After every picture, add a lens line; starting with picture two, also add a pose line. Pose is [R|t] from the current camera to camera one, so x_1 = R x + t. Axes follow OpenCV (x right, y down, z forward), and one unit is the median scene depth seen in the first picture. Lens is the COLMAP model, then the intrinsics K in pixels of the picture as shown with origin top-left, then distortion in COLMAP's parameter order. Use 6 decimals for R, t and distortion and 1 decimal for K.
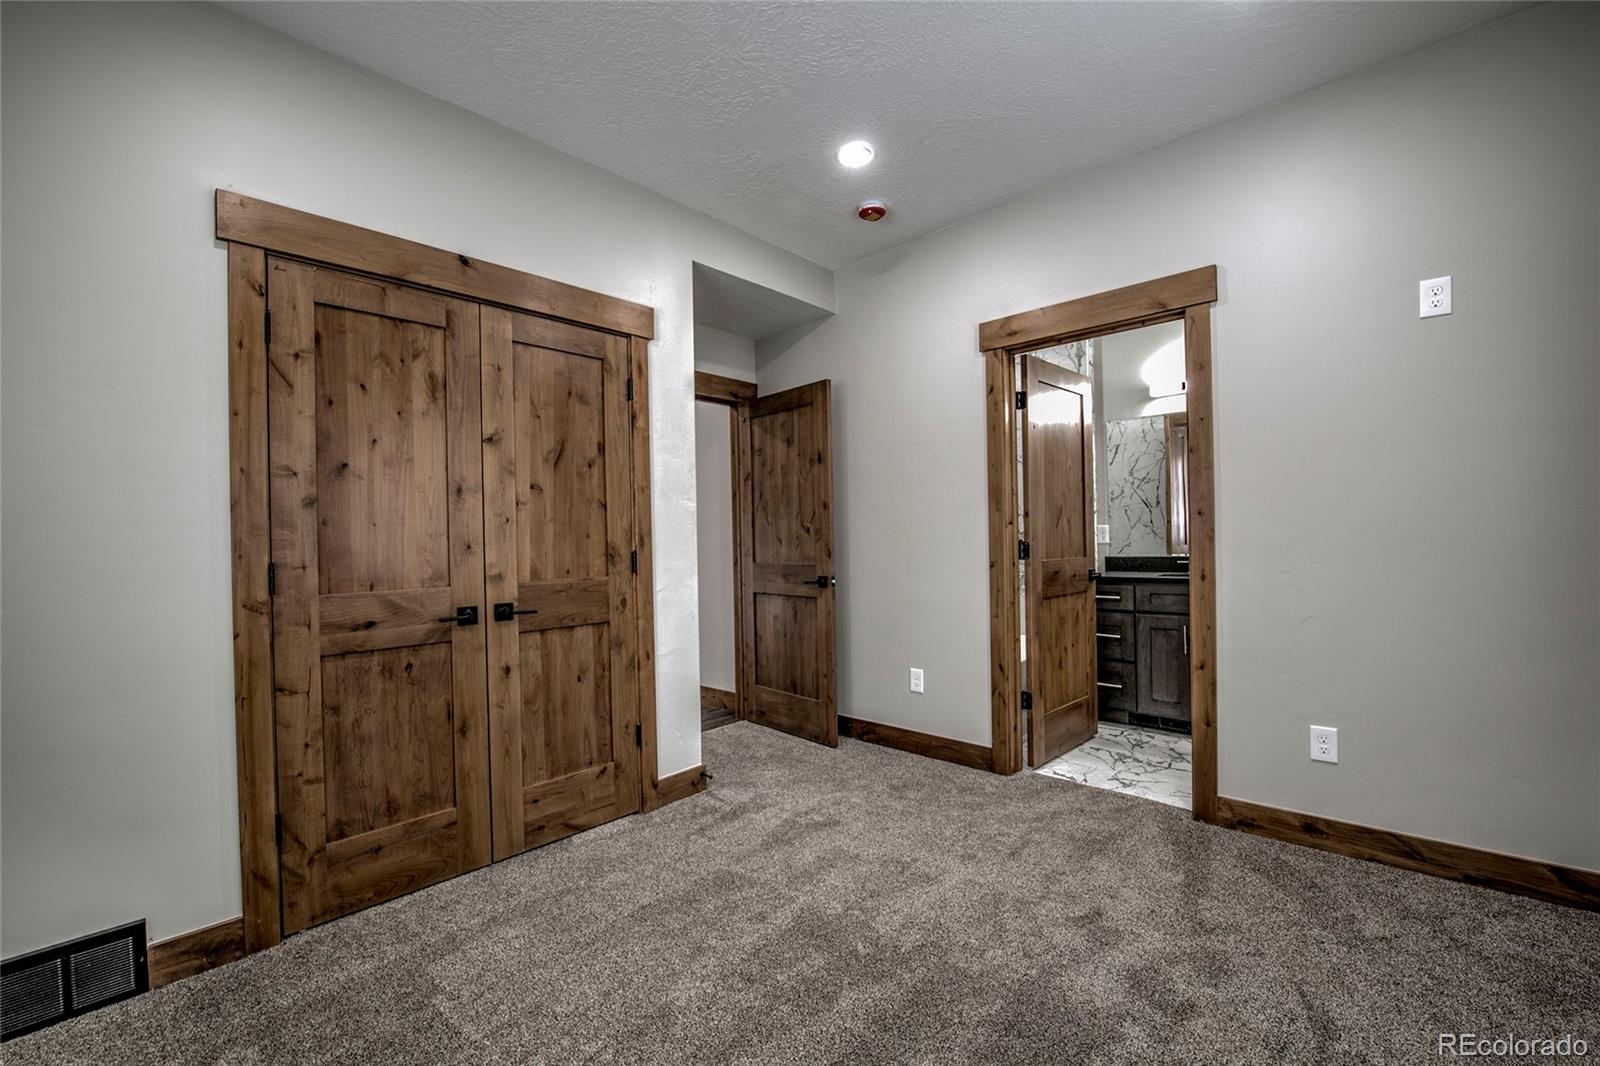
lens RADIAL K [[647.1, 0, 801.8], [0, 647.1, 538.3], [0, 0, 1]] dist [-0.012058, -0.001294]
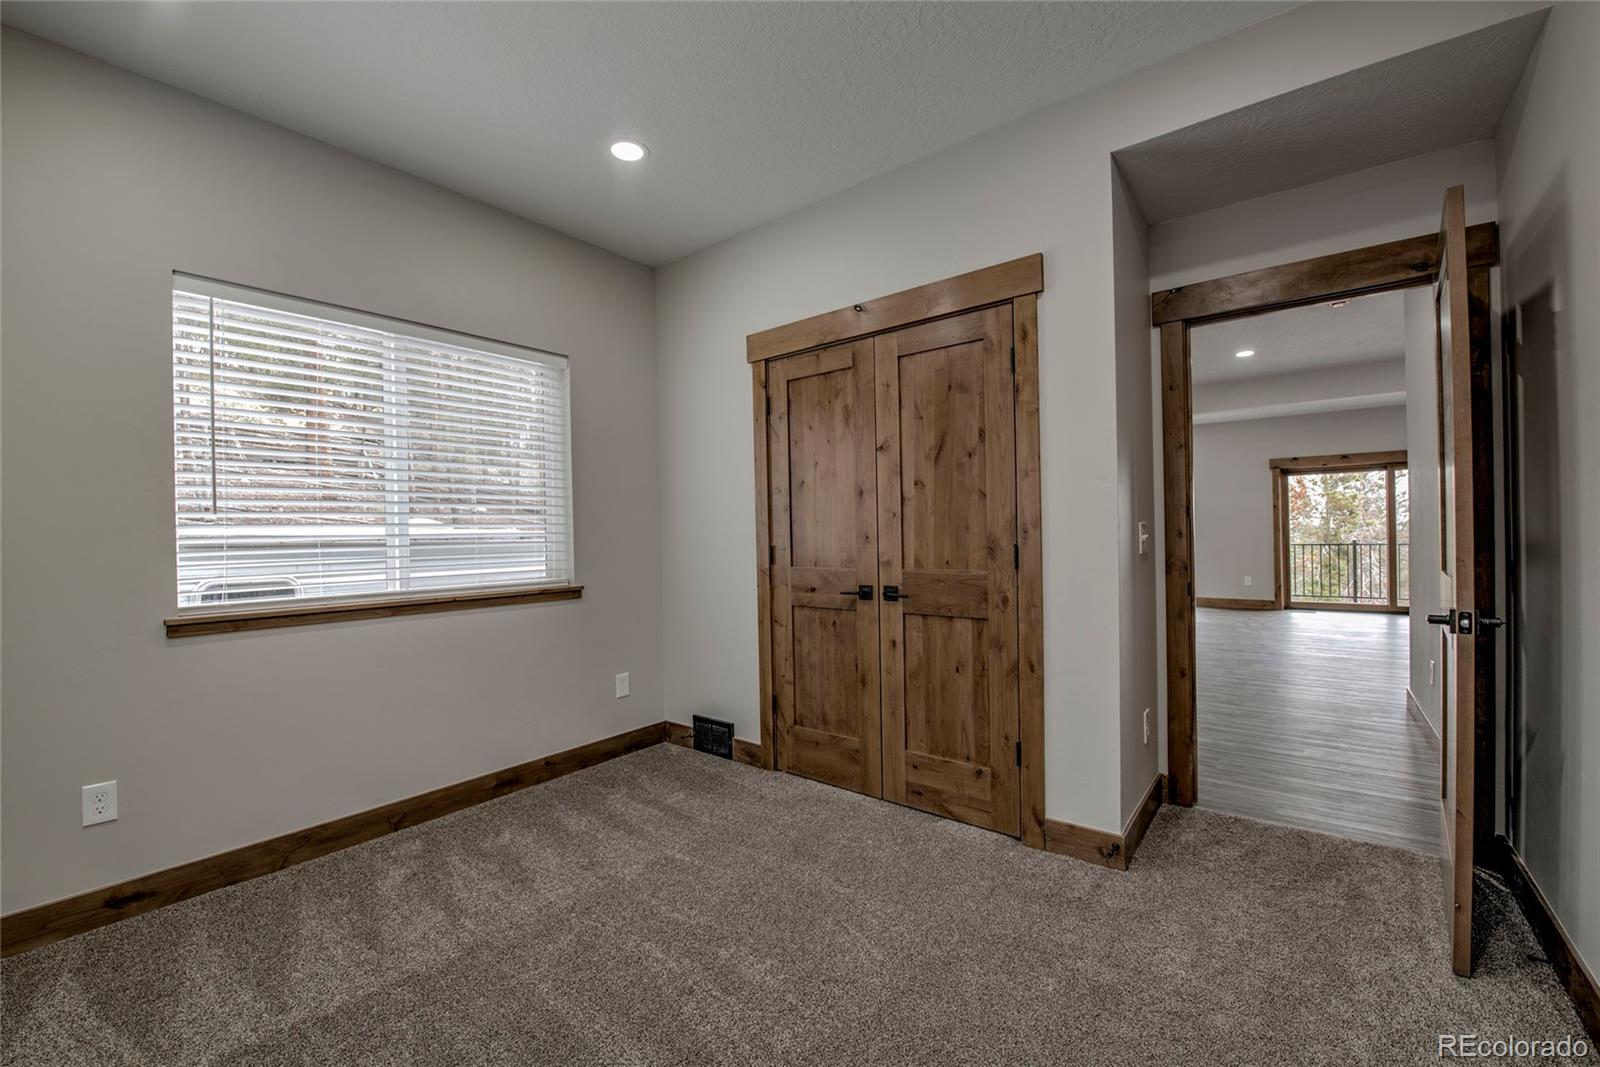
lens RADIAL K [[647.1, 0, 802.1], [0, 647.1, 534.2], [0, 0, 1]] dist [-0.012058, -0.001294]
pose [[0.090697, 0.019988, -0.995678, 0.697049], [0.016118, 0.999638, 0.021535, -0.021037], [0.995748, -0.018001, 0.090342, 0.742864]]
